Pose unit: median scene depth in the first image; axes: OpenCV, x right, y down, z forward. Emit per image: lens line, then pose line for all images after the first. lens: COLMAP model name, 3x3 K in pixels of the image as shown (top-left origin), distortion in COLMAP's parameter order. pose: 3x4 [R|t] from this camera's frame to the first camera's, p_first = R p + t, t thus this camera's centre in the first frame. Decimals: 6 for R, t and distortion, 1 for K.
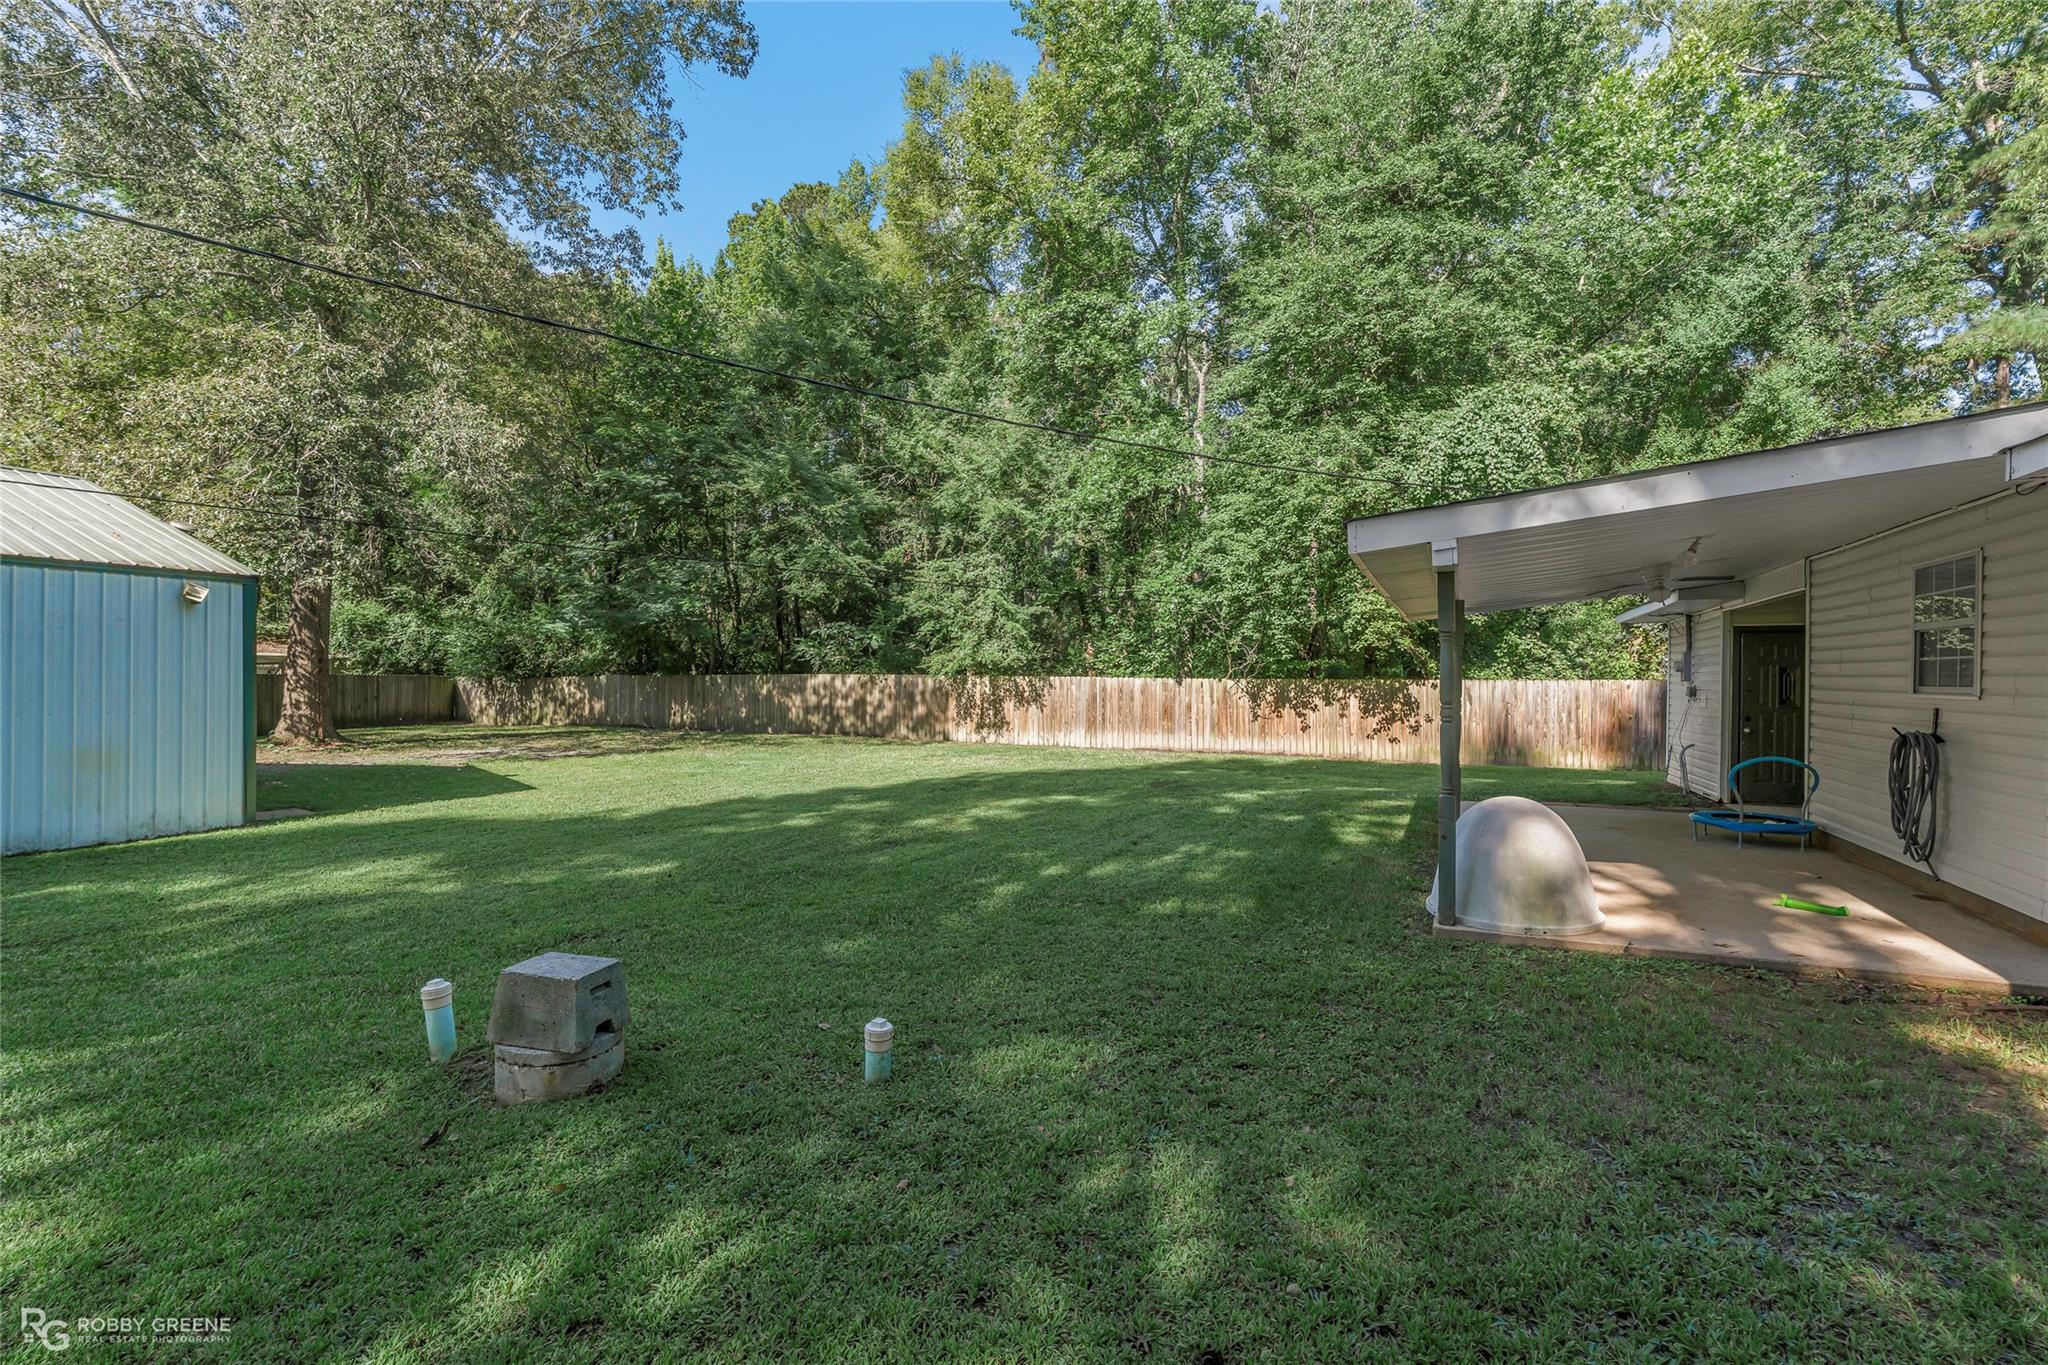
lens RADIAL K [[930.5, 0, 1016.7], [0, 930.5, 685.9], [0, 0, 1]] dist [0.004160, 0.000512]
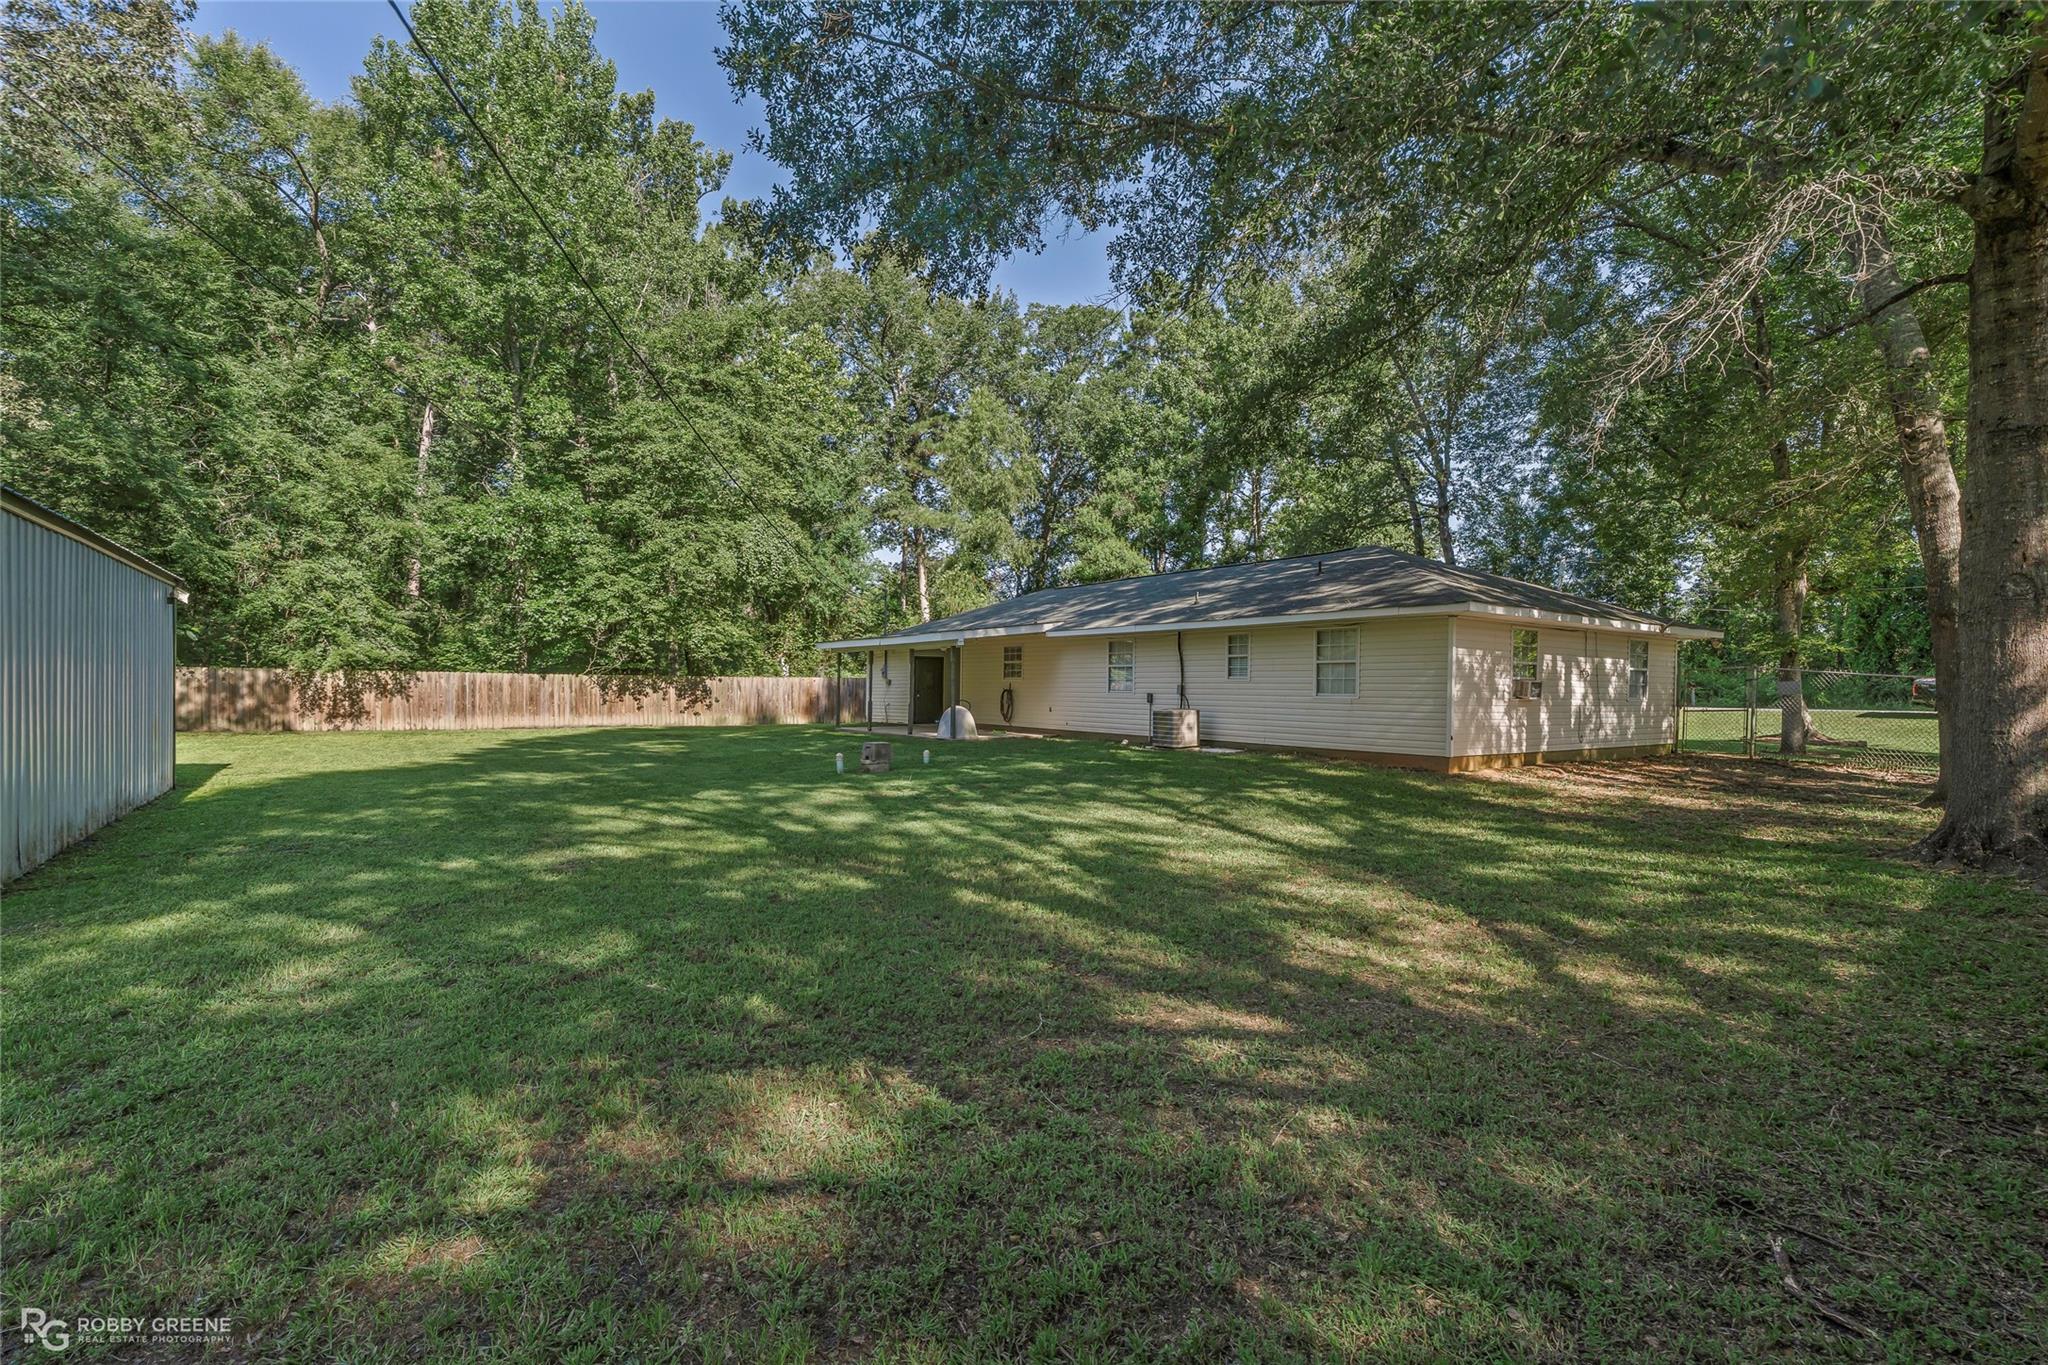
lens RADIAL K [[930.5, 0, 1026.4], [0, 930.5, 686.2], [0, 0, 1]] dist [0.004160, 0.000512]
pose [[0.500753, 0.000501, 0.865590, -0.598341], [0.000463, 1.000000, -0.000846, 0.010205], [-0.865590, 0.000824, 0.500753, -0.258049]]
